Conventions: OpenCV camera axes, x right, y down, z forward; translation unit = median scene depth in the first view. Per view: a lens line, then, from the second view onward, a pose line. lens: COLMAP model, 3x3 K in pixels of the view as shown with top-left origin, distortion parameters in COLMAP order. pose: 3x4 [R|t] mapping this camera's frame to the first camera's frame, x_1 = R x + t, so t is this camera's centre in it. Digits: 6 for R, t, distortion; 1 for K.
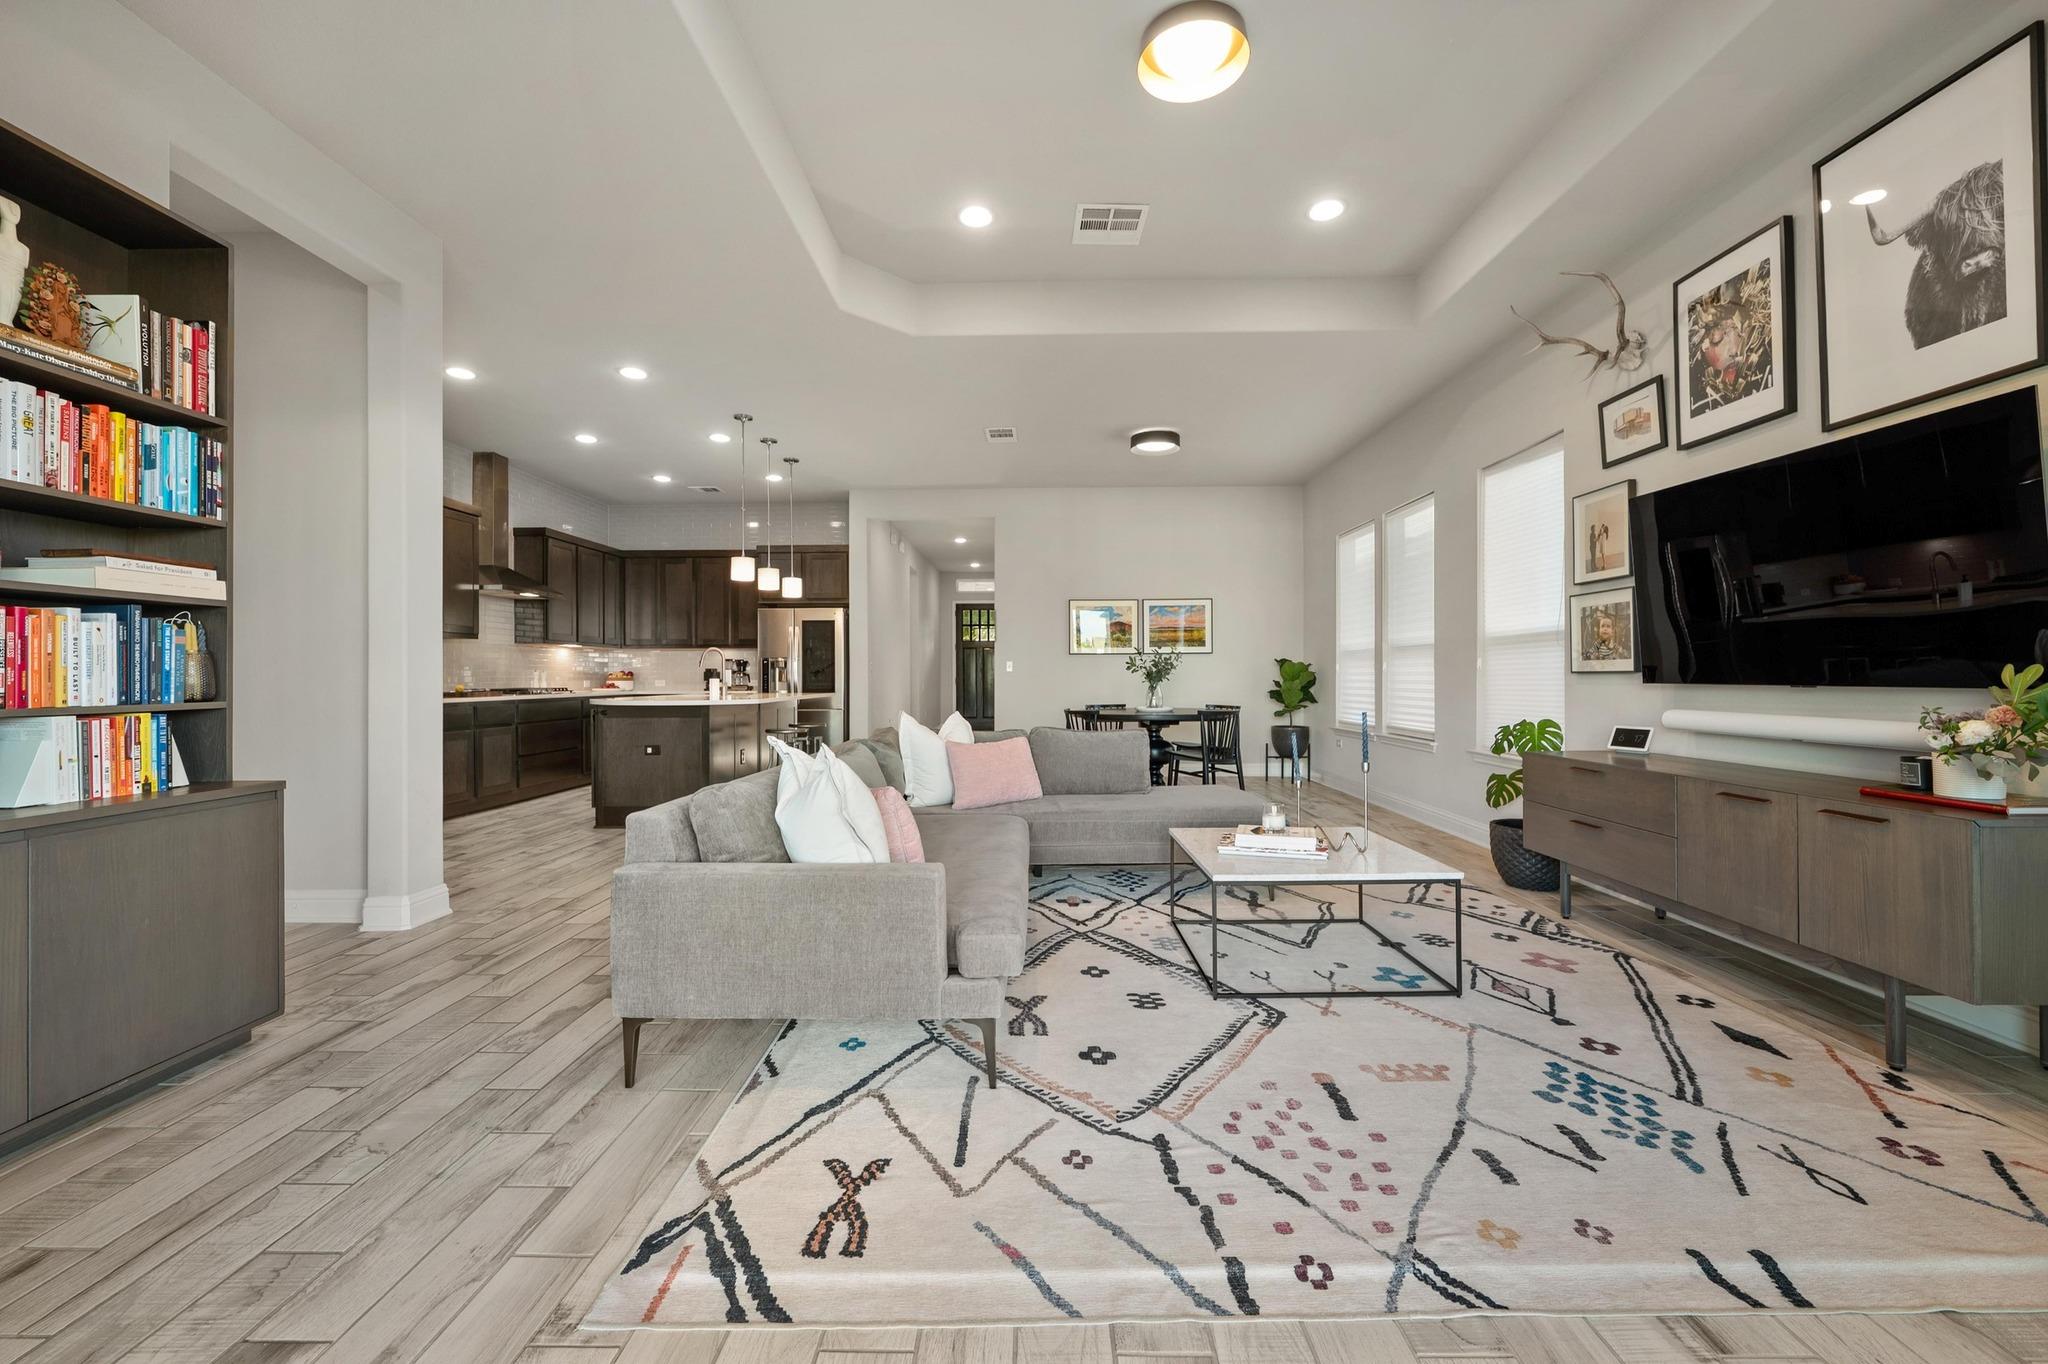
lens RADIAL K [[815.7, 0, 1024.9], [0, 815.7, 677.9], [0, 0, 1]] dist [-0.008346, 0.001366]
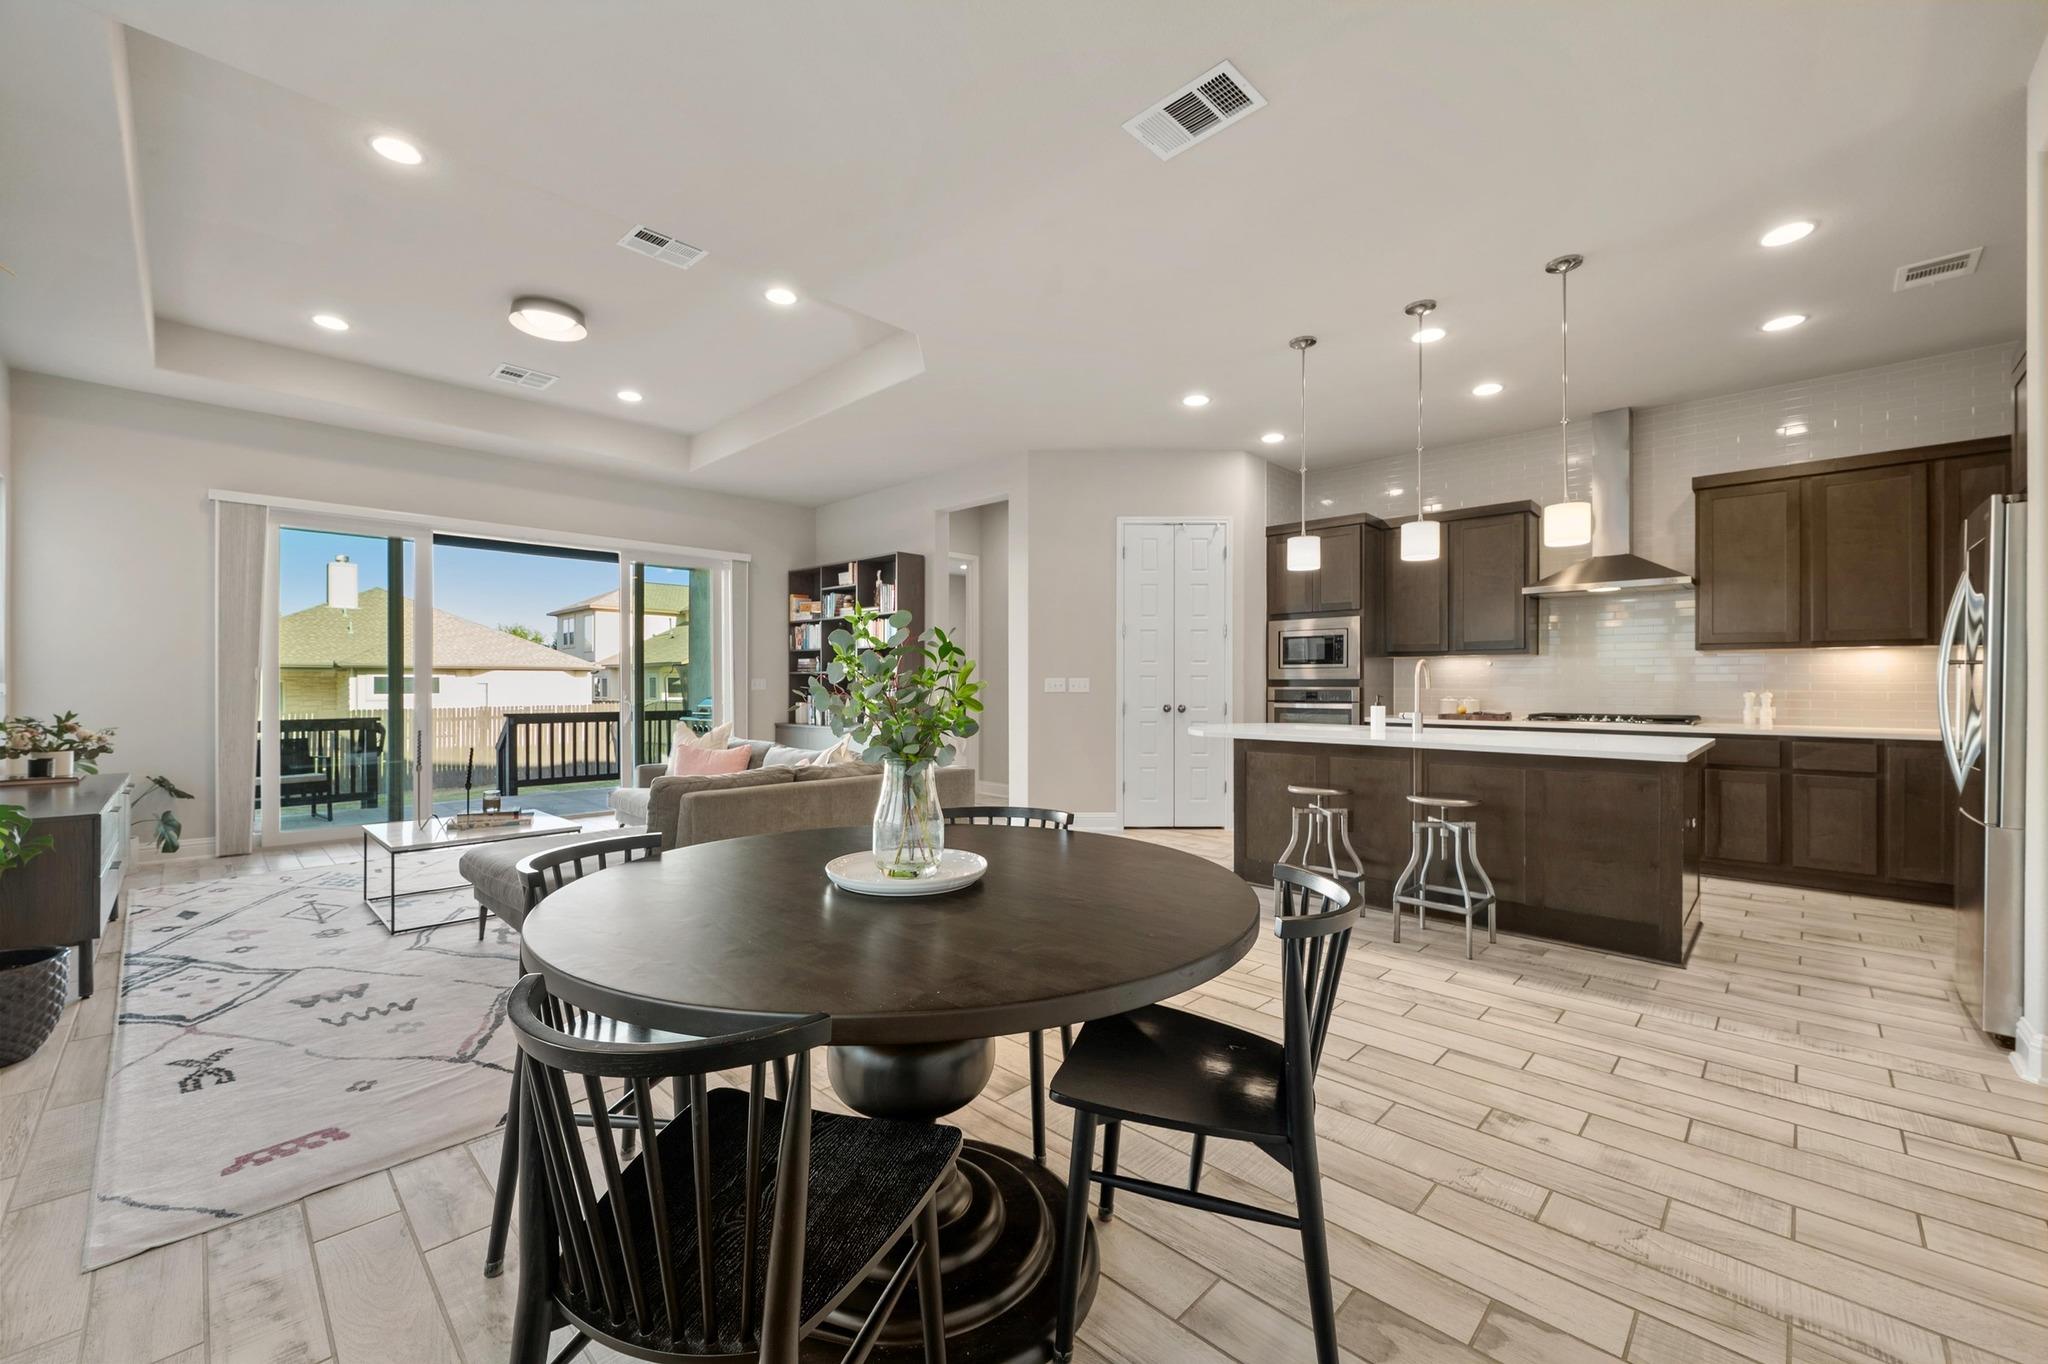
lens RADIAL K [[815.7, 0, 1024.9], [0, 815.7, 689.4], [0, 0, 1]] dist [-0.008346, 0.001366]
pose [[-0.685421, 0.007515, -0.728108, 0.765763], [-0.000399, 0.999943, 0.010696, -0.047742], [0.728147, 0.007622, -0.685379, 2.909703]]
